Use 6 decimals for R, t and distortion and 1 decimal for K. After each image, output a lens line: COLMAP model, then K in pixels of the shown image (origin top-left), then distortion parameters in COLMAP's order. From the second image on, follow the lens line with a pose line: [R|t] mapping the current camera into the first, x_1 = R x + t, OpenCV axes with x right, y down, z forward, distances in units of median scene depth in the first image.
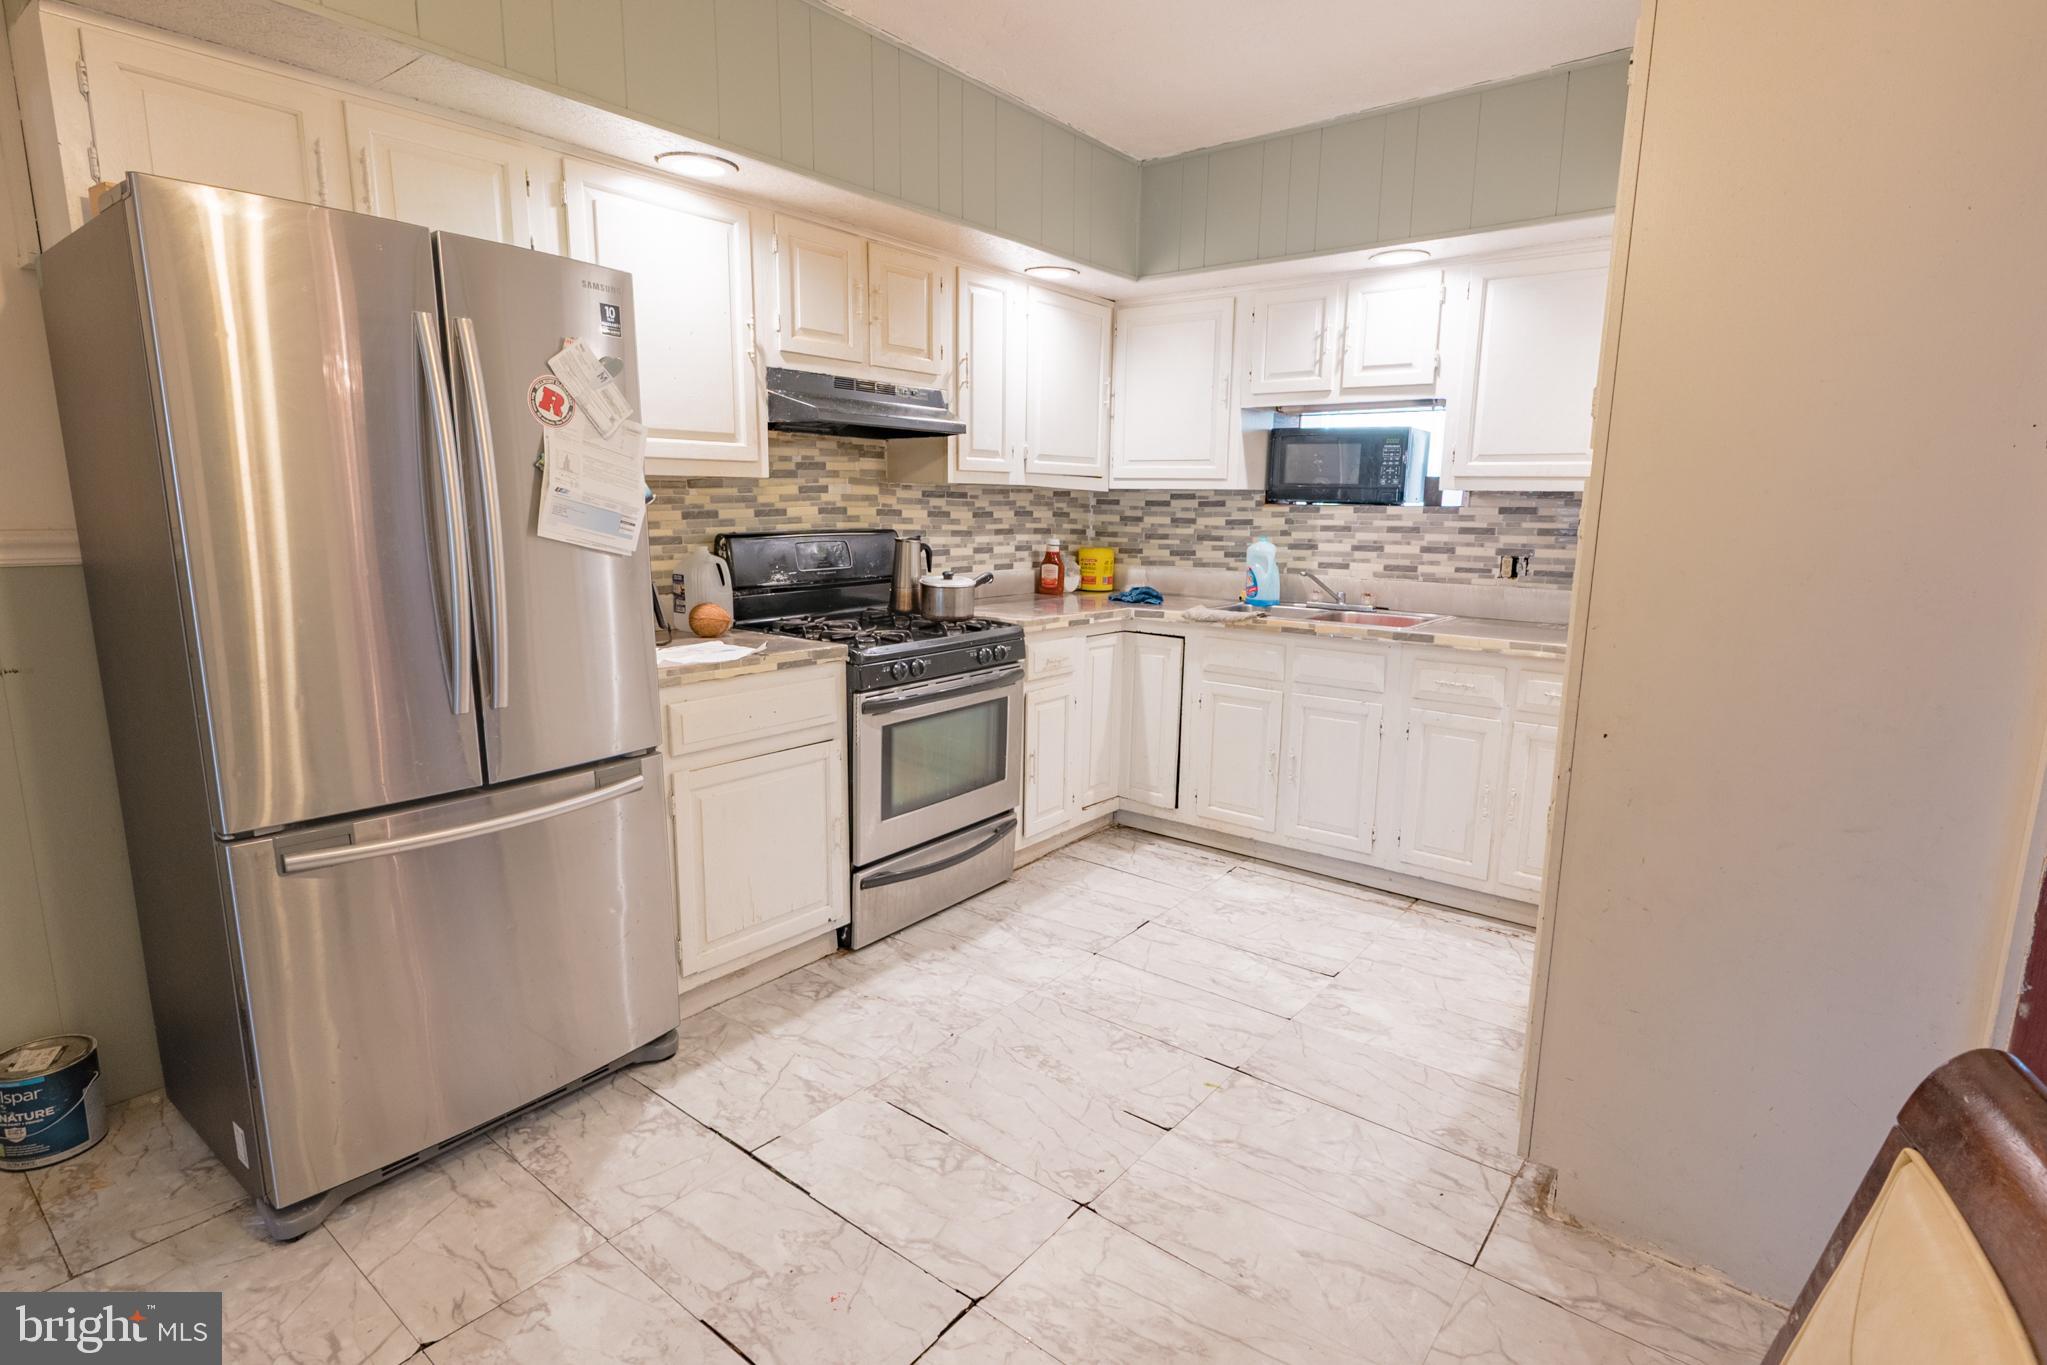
lens RADIAL K [[1010.0, 0, 1028.5], [0, 1010.0, 683.0], [0, 0, 1]] dist [-0.019981, 0.011794]
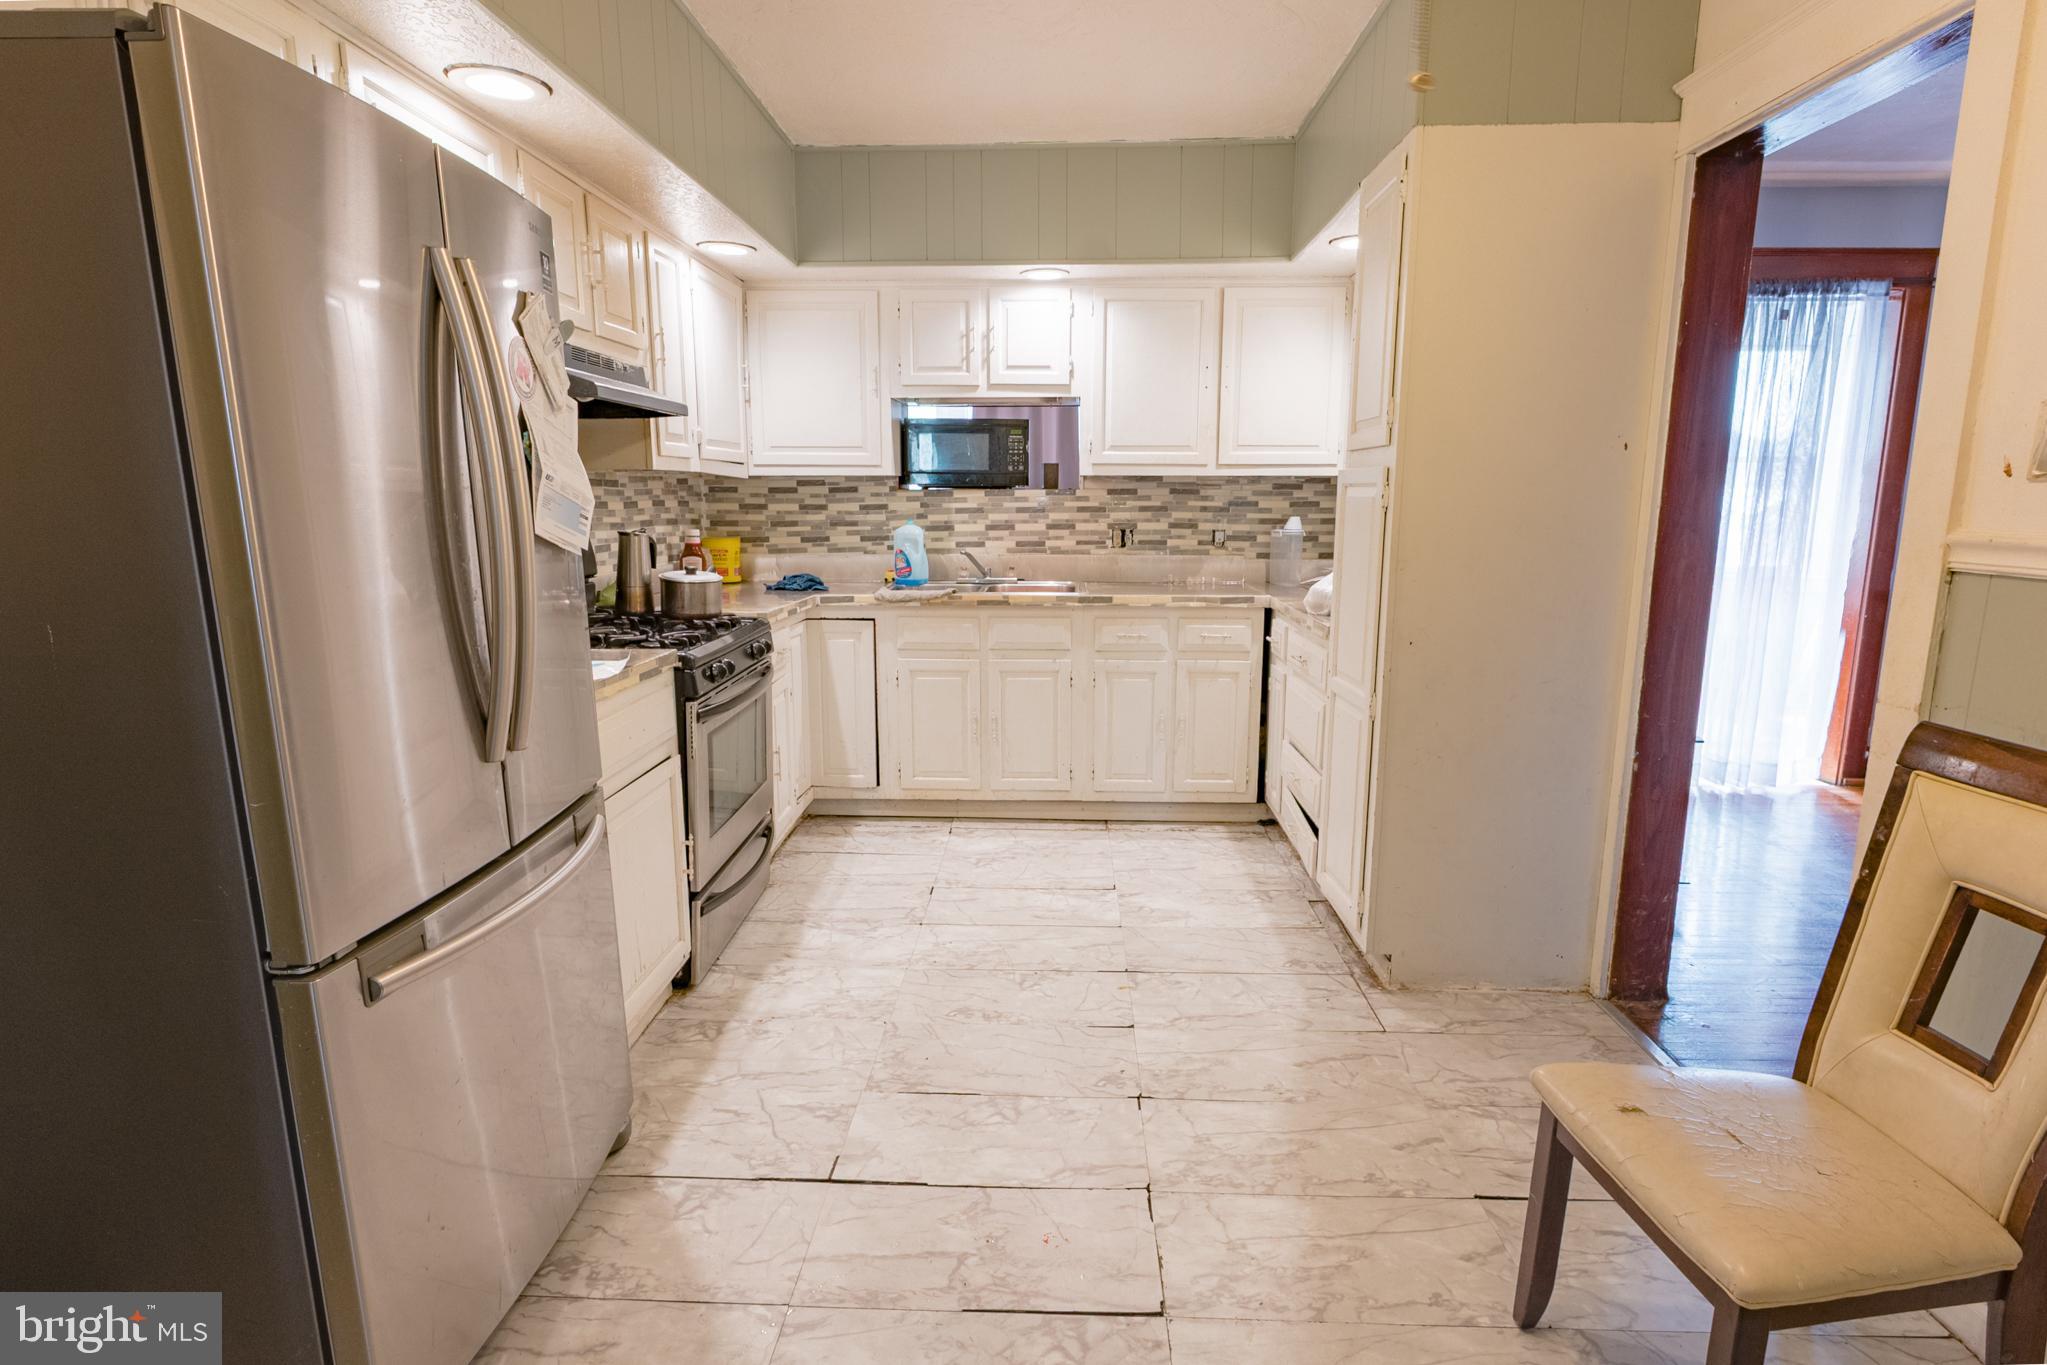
lens RADIAL K [[1040.7, 0, 1030.9], [0, 1040.7, 681.9], [0, 0, 1]] dist [-0.014286, 0.001273]
pose [[0.806356, -0.117584, 0.579624, -0.365200], [0.114224, 0.992548, 0.042446, -0.009254], [-0.580296, 0.031980, 0.813778, 0.047940]]
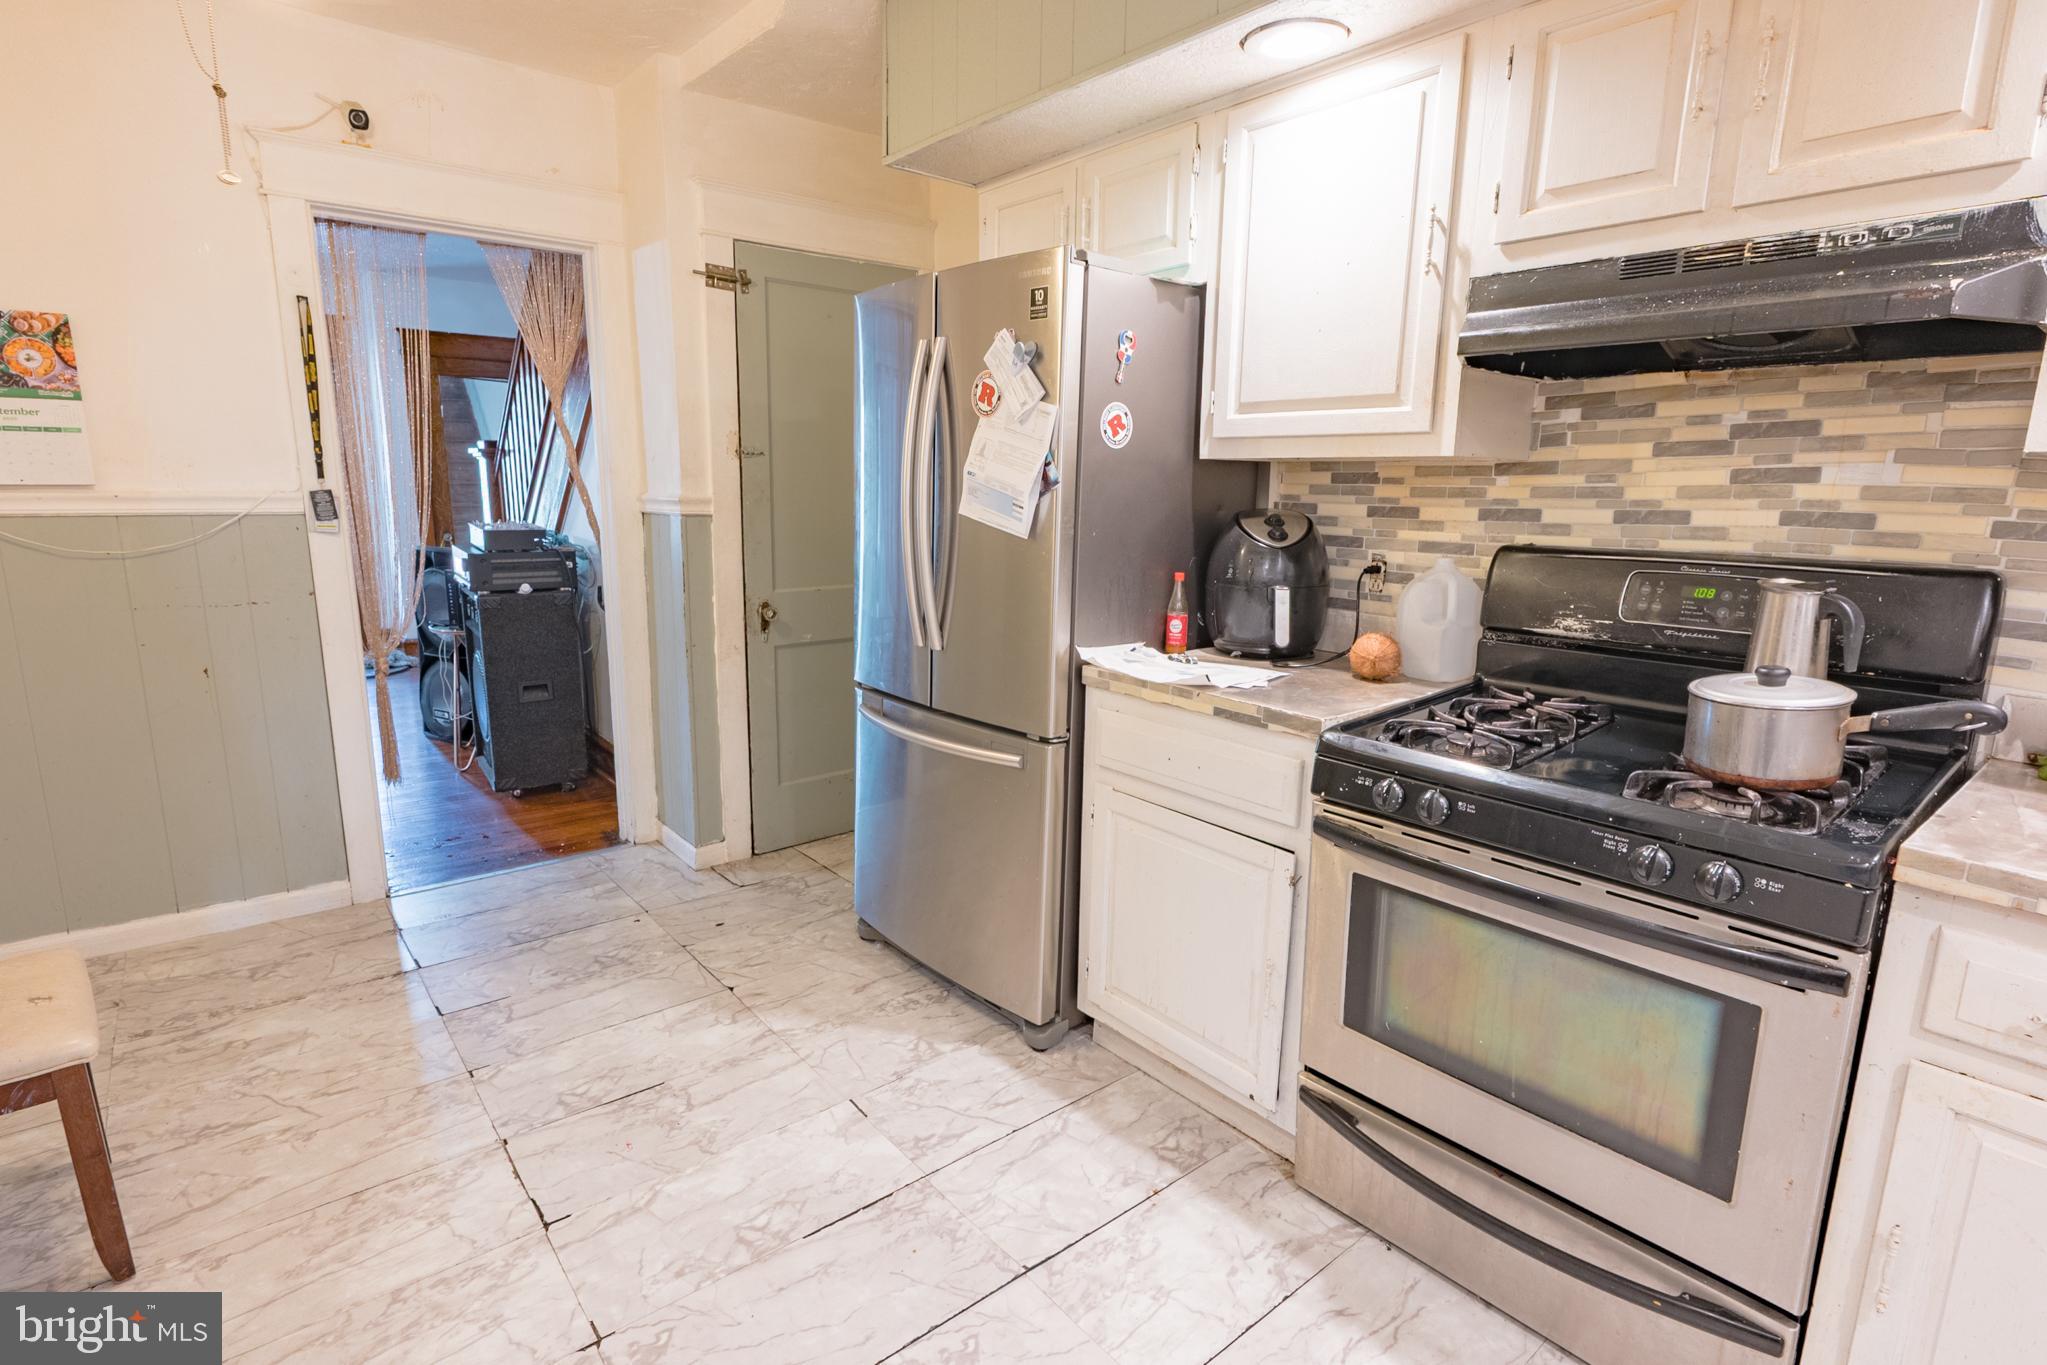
lens RADIAL K [[1010.0, 0, 1028.5], [0, 1010.0, 683.0], [0, 0, 1]] dist [-0.019981, 0.011794]
pose [[-0.212179, 0.175903, -0.961269, 0.358212], [-0.193236, 0.956692, 0.217718, -0.125195], [0.957935, 0.231947, -0.168999, 0.724488]]
